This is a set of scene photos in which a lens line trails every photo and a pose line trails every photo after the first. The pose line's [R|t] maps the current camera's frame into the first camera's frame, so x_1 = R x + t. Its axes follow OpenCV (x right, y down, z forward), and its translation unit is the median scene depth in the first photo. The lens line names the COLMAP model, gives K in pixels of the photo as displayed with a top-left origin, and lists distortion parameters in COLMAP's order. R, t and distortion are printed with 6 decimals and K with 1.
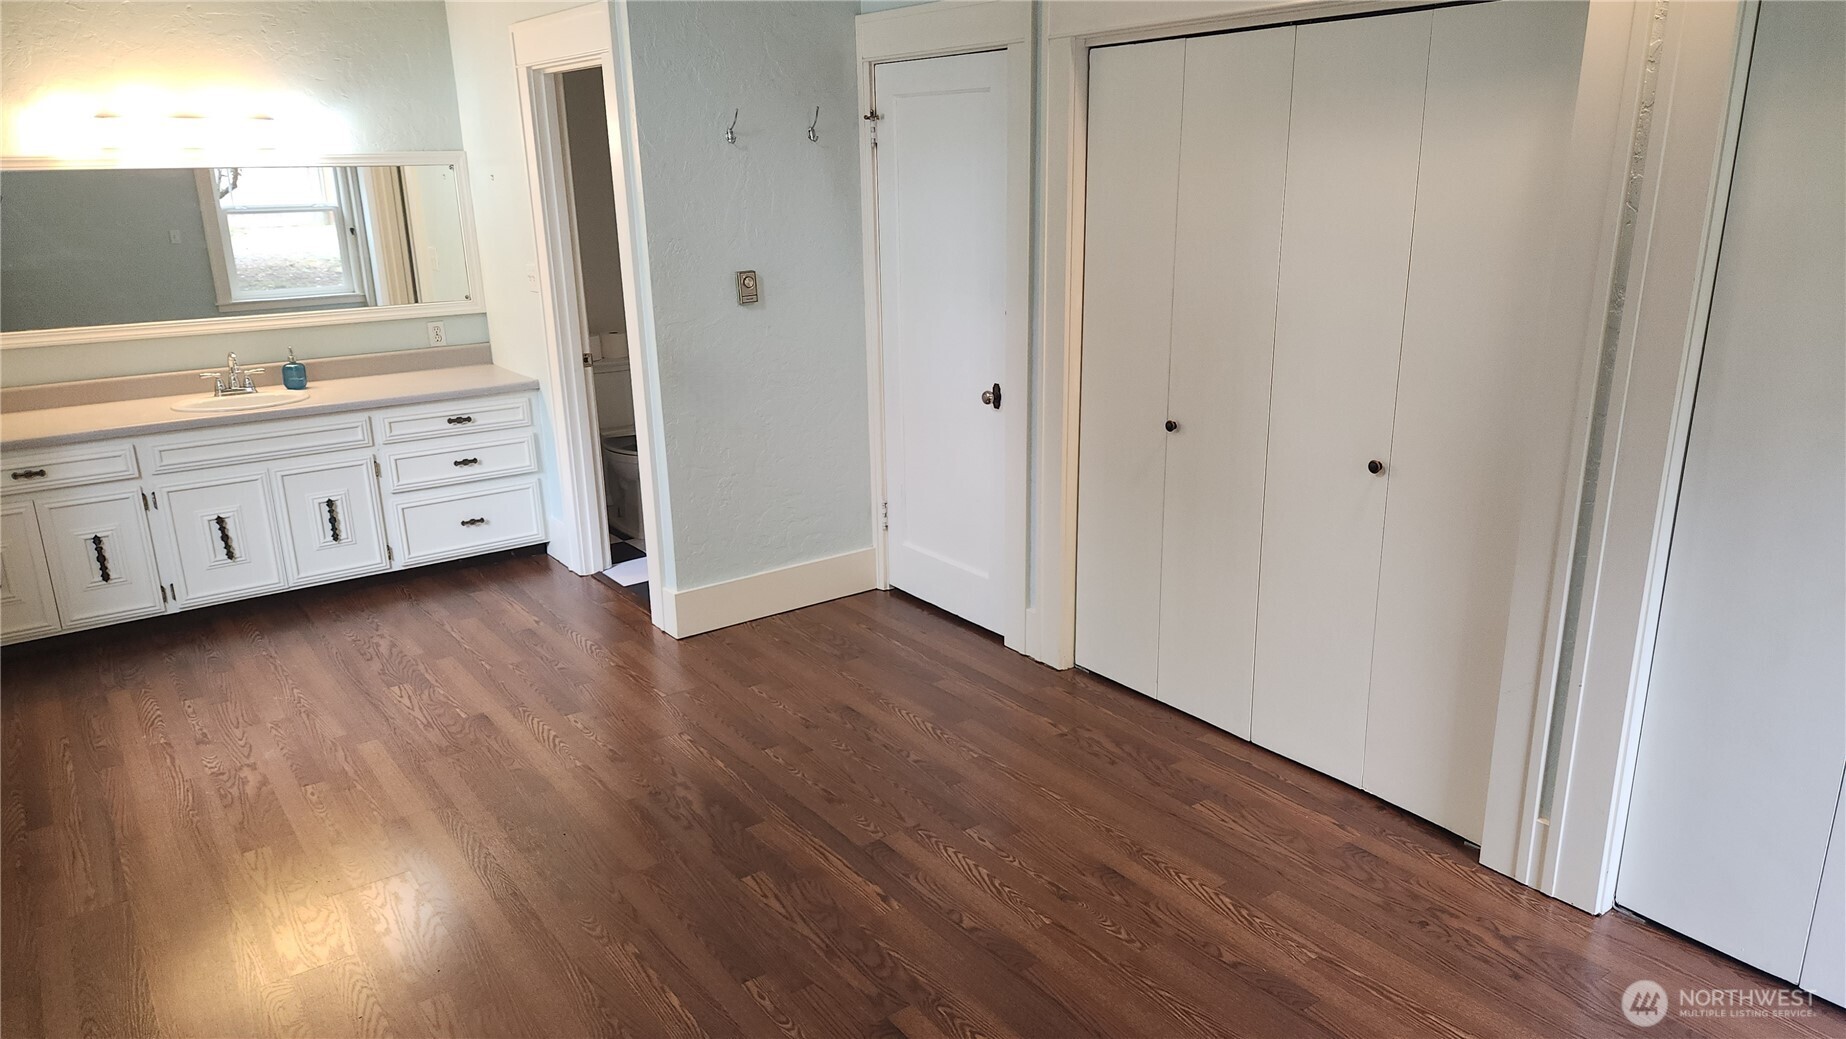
lens RADIAL K [[1227.5, 0, 923.0], [0, 1227.5, 519.5], [0, 0, 1]] dist [0.017501, -0.000375]
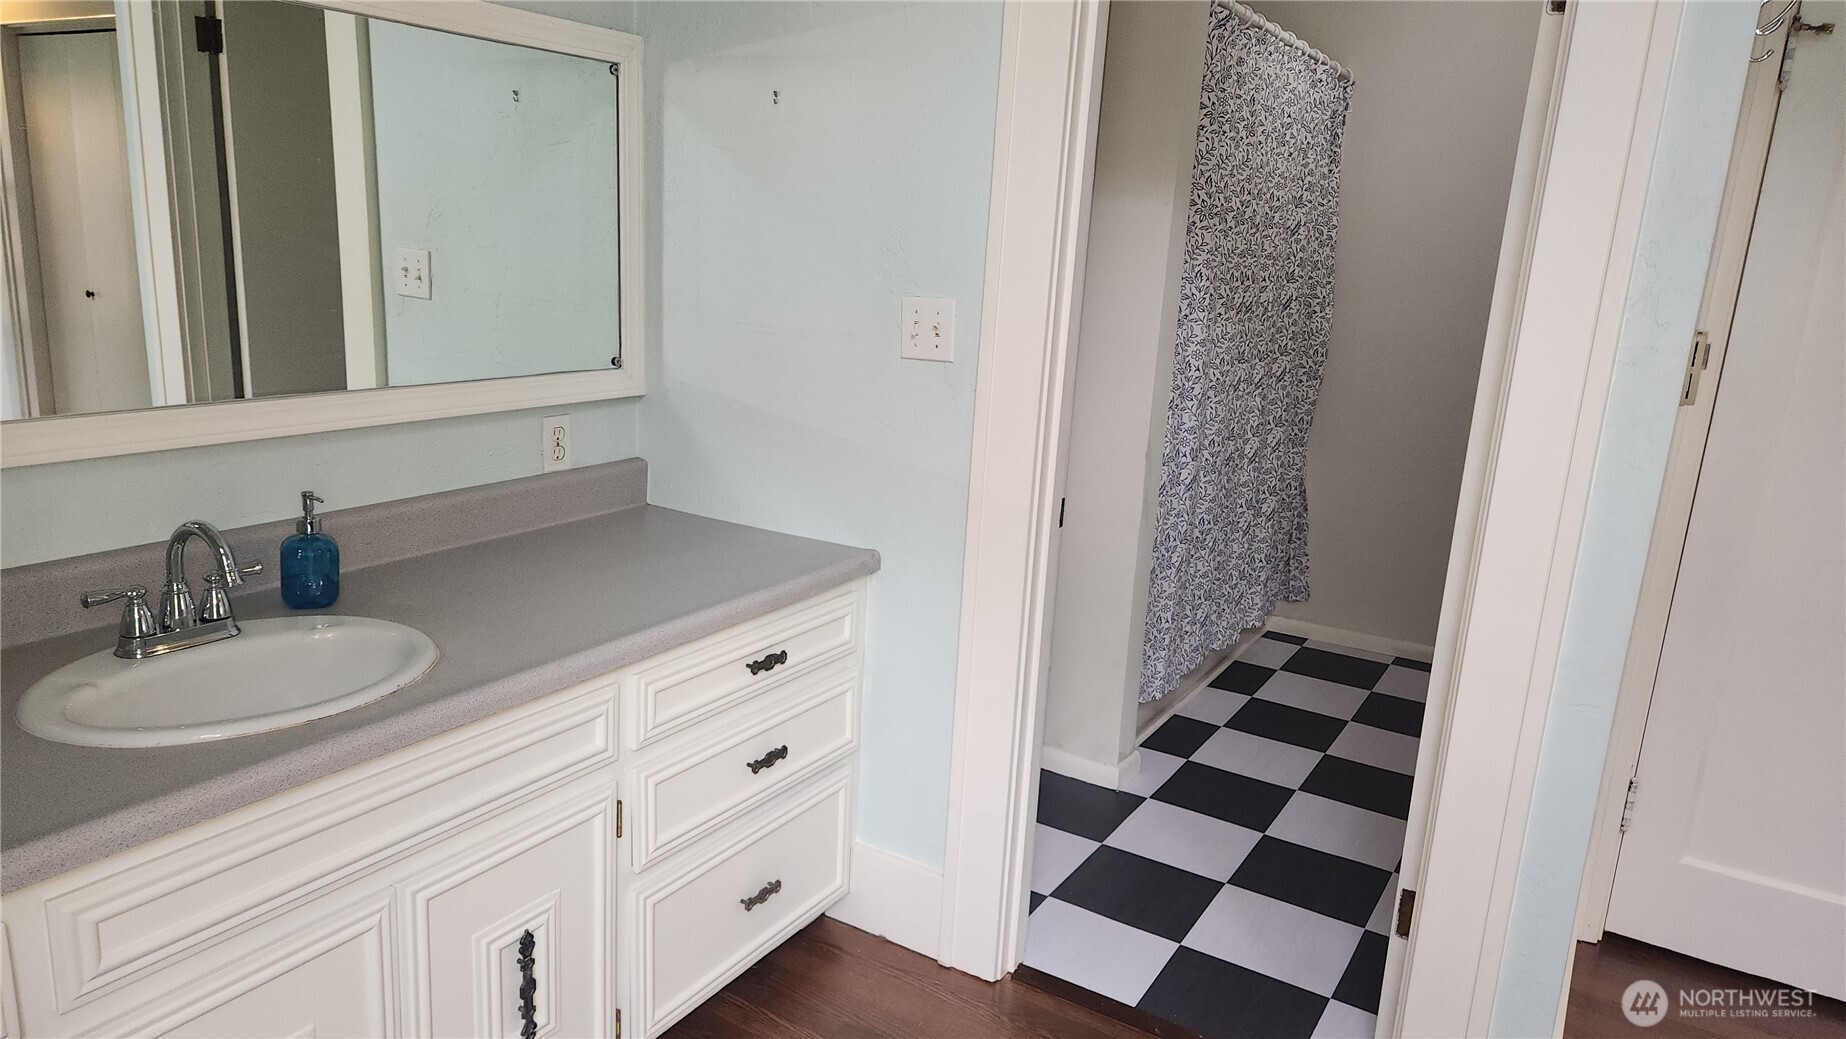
lens RADIAL K [[1227.5, 0, 923.0], [0, 1227.5, 519.5], [0, 0, 1]] dist [0.017501, -0.000375]
pose [[0.928567, -0.021872, 0.370520, -0.477855], [0.039416, 0.998428, -0.039841, -0.109678], [-0.369066, 0.051600, 0.927970, 0.591913]]
